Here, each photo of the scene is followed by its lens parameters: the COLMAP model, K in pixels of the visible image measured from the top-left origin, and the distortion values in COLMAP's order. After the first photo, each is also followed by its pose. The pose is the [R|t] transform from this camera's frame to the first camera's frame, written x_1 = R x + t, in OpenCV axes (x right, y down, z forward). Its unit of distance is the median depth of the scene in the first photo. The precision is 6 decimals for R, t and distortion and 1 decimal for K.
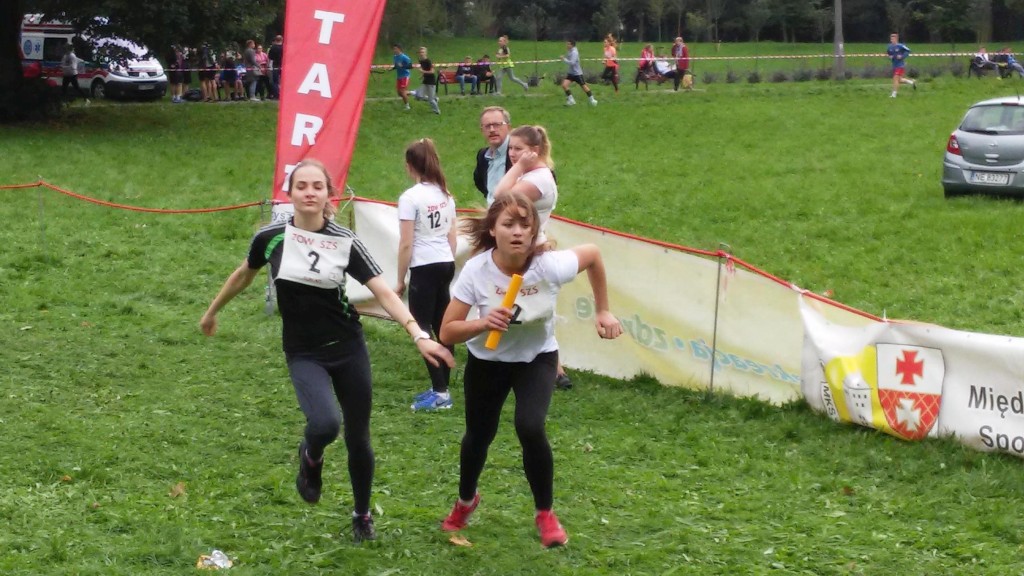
lens RADIAL K [[2210.0, 0, 512.0], [0, 2210.0, 288.0], [0, 0, 1]] dist [0.029239, 0.177771]
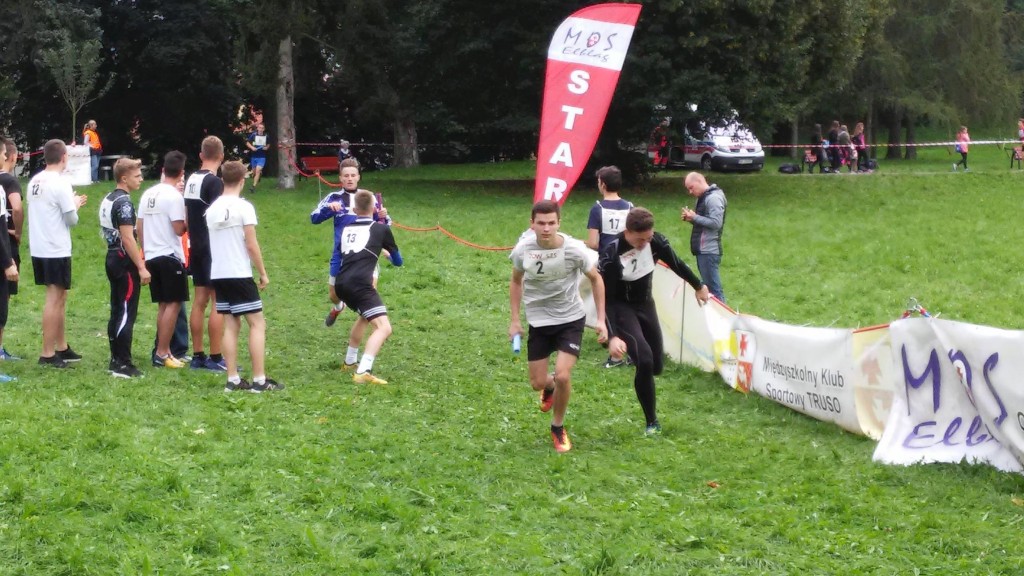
lens RADIAL K [[2016.2, 0, 512.0], [0, 2016.2, 288.0], [0, 0, 1]] dist [0.062787, -0.073128]
pose [[0.938668, 0.027458, -0.343728, 0.348329], [-0.037271, 0.999064, -0.021973, 0.023107], [0.342803, 0.033436, 0.938812, -0.241132]]
